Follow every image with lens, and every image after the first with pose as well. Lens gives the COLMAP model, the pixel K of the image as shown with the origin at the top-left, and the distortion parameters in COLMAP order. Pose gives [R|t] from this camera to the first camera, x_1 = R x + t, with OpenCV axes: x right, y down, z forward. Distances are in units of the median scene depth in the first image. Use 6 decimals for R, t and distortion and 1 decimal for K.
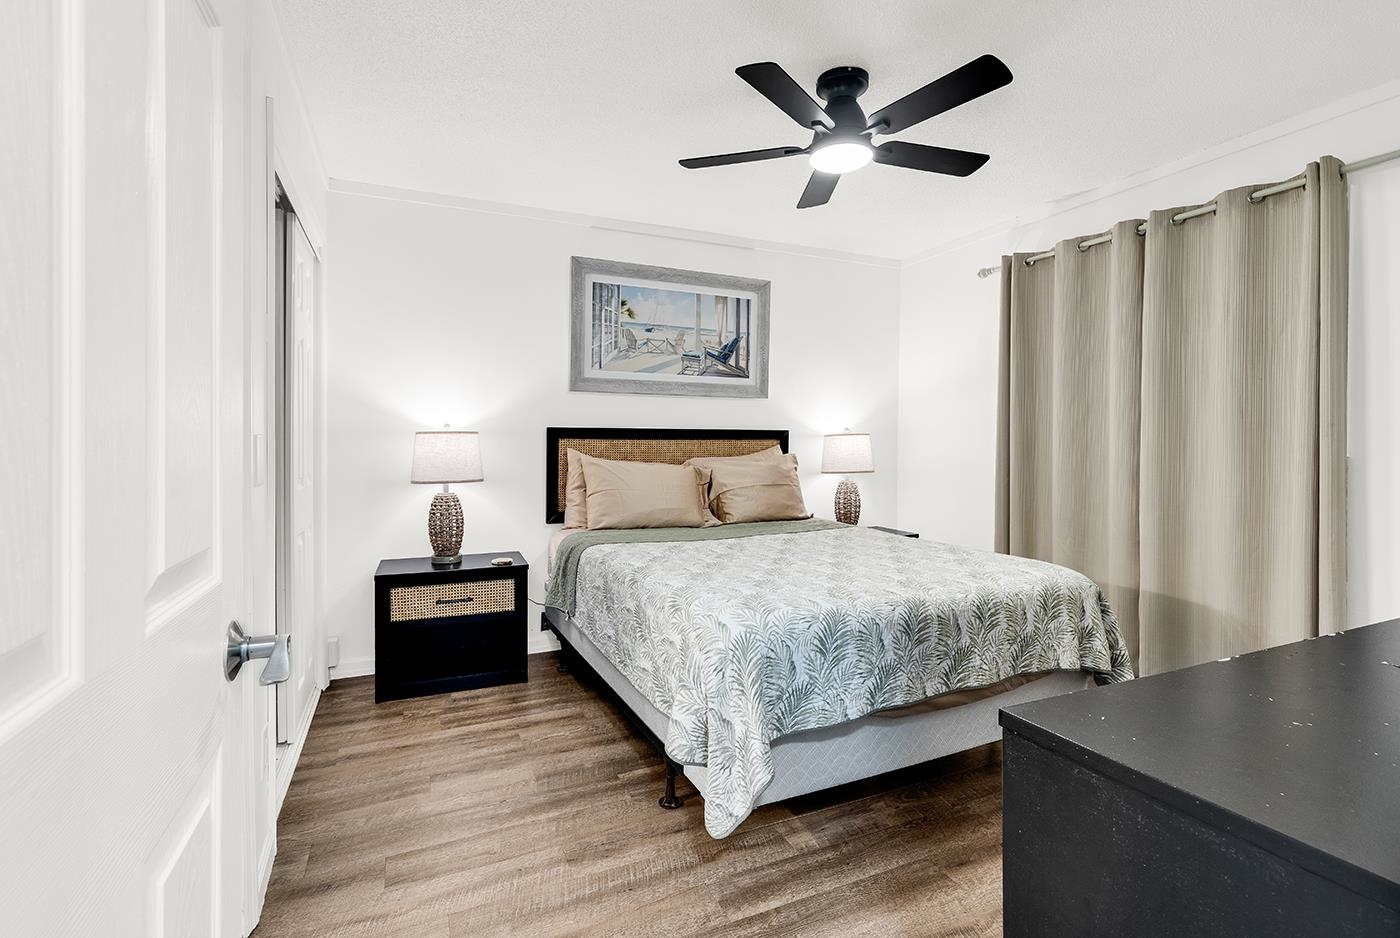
lens RADIAL K [[638.5, 0, 681.7], [0, 638.5, 432.4], [0, 0, 1]] dist [0.007143, -0.000831]
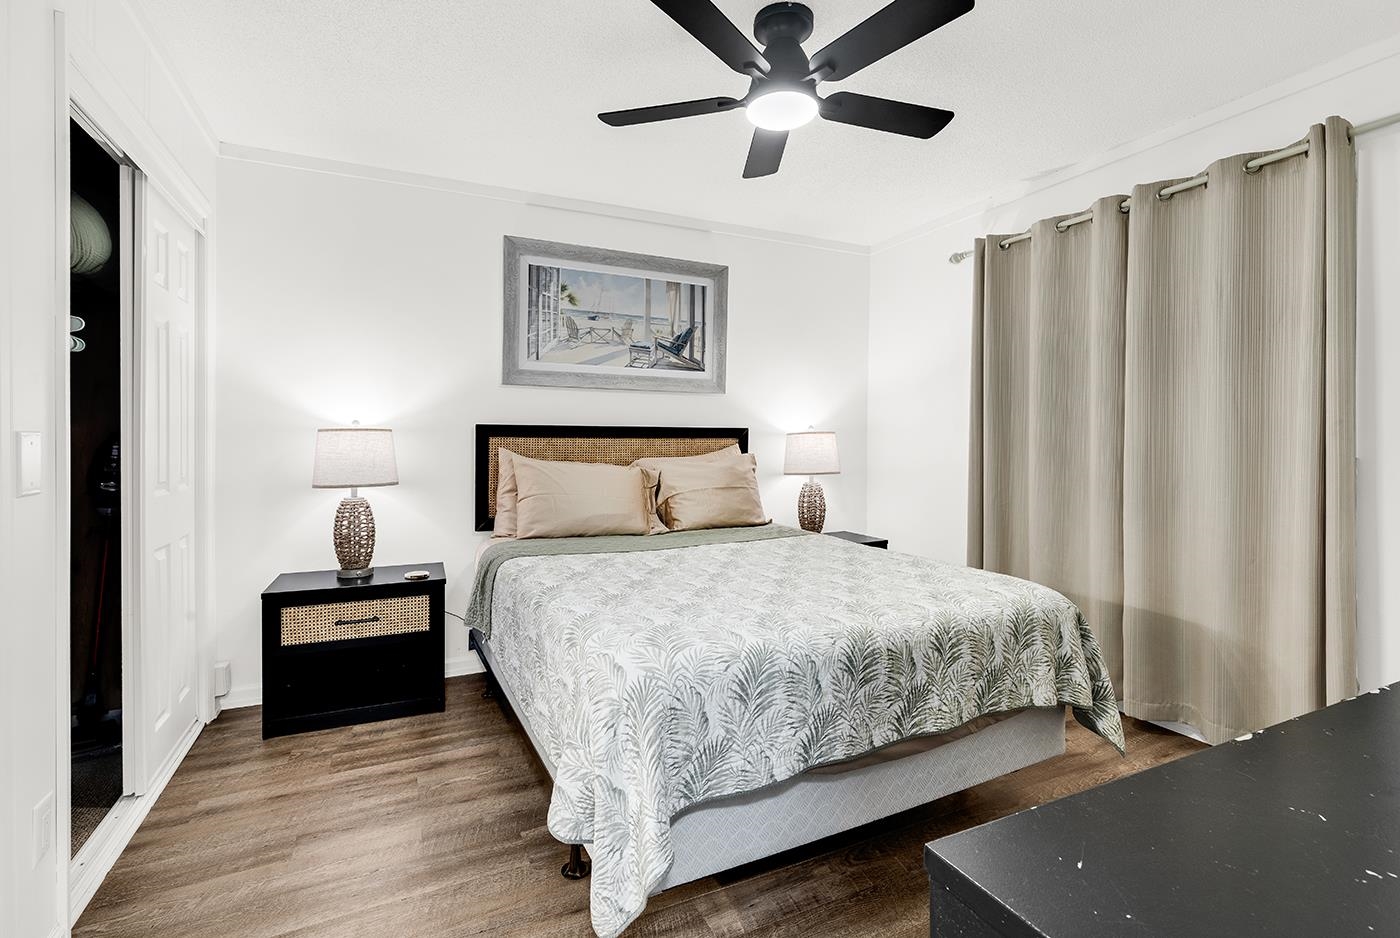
lens RADIAL K [[638.5, 0, 682.4], [0, 638.5, 428.8], [0, 0, 1]] dist [0.007143, -0.000831]
pose [[0.999776, 0.001130, 0.021113, 0.084345], [-0.001047, 0.999992, -0.003933, 0.001929], [-0.021118, 0.003910, 0.999769, 0.125066]]
